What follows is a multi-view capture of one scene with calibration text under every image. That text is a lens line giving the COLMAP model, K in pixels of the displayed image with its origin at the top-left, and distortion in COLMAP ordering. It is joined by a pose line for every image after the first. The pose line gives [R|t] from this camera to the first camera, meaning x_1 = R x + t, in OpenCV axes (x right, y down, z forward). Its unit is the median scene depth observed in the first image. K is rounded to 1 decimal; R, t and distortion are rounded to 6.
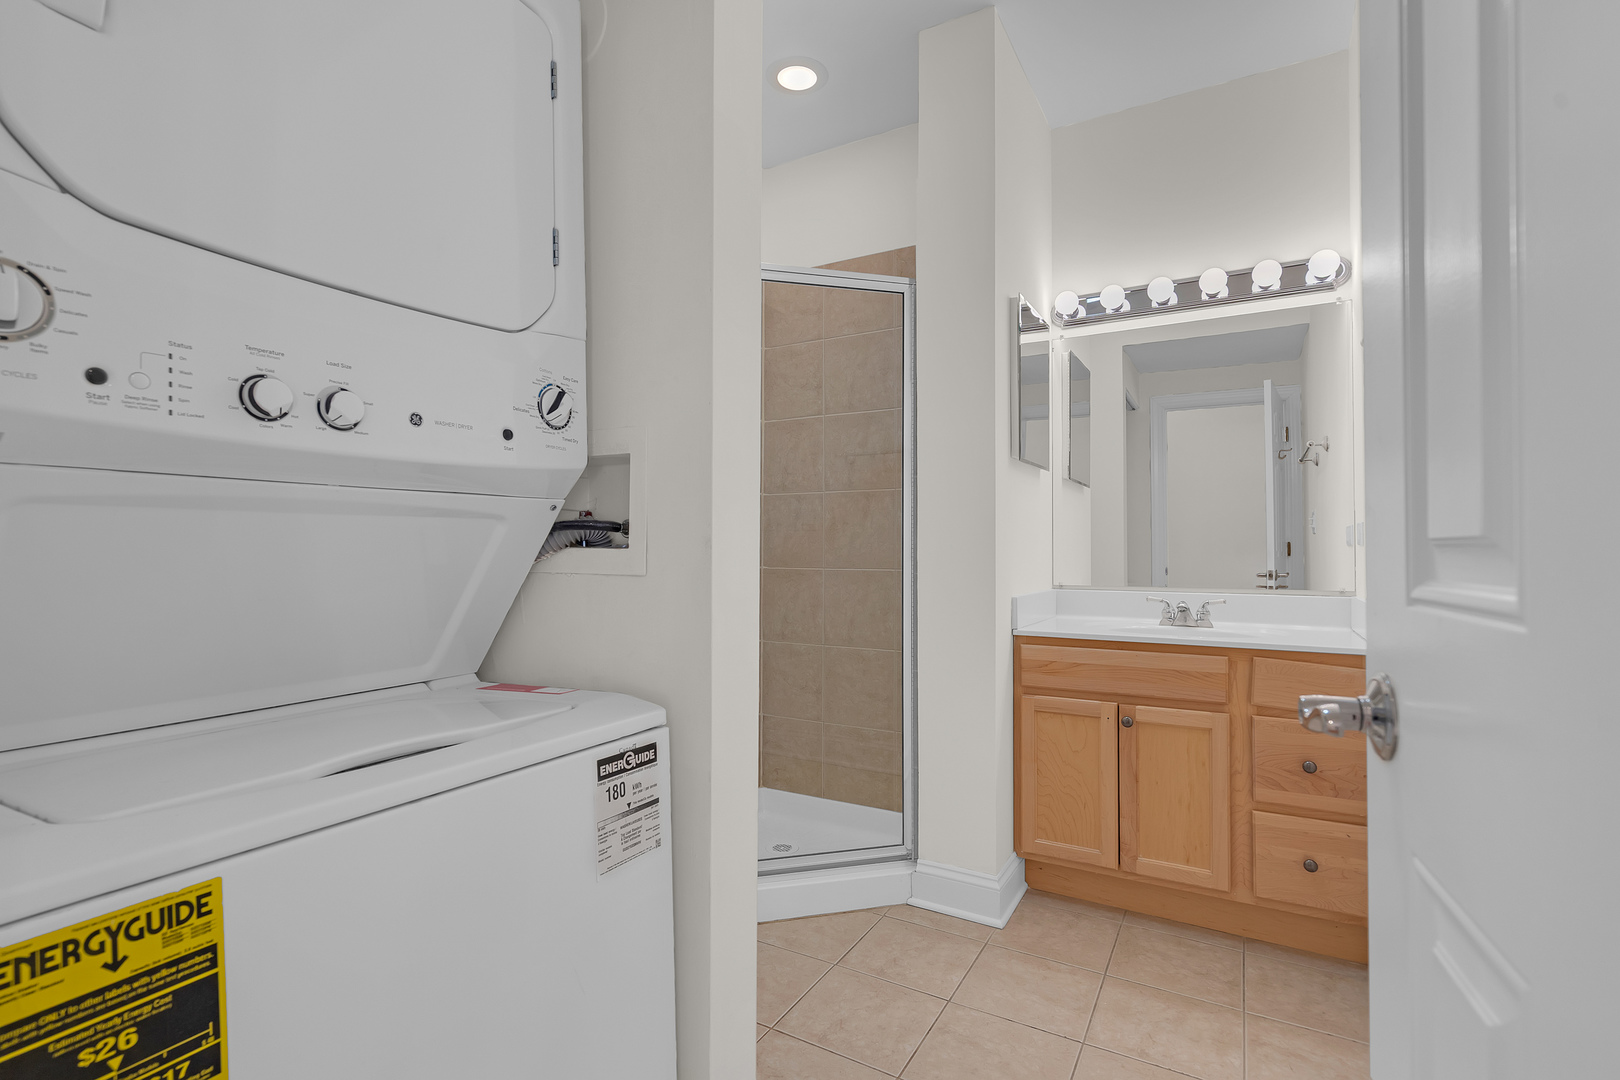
lens RADIAL K [[751.8, 0, 810.0], [0, 751.8, 540.0], [0, 0, 1]] dist [0.000007, 0.000205]
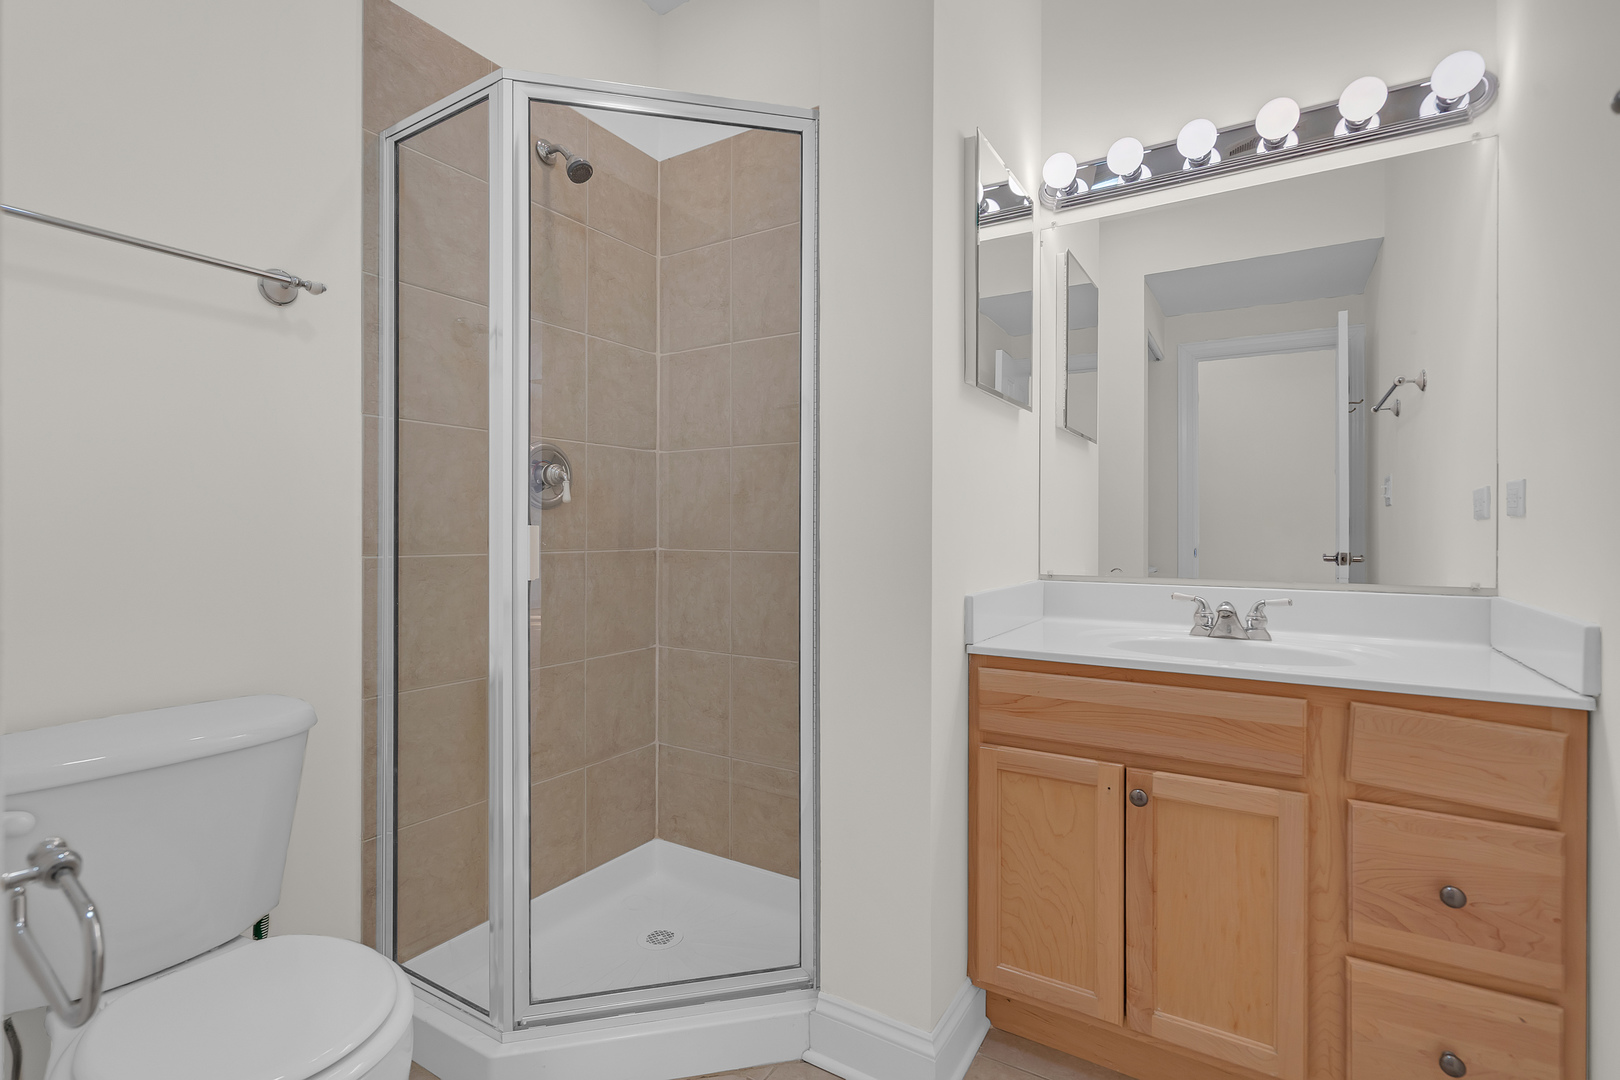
lens RADIAL K [[760.9, 0, 812.8], [0, 760.9, 532.6], [0, 0, 1]] dist [0.001548, 0.000037]
pose [[0.999813, 0.000282, -0.019327, 0.152212], [0.000085, 0.999819, 0.019015, 0.008001], [0.019329, -0.019013, 0.999632, 0.341757]]
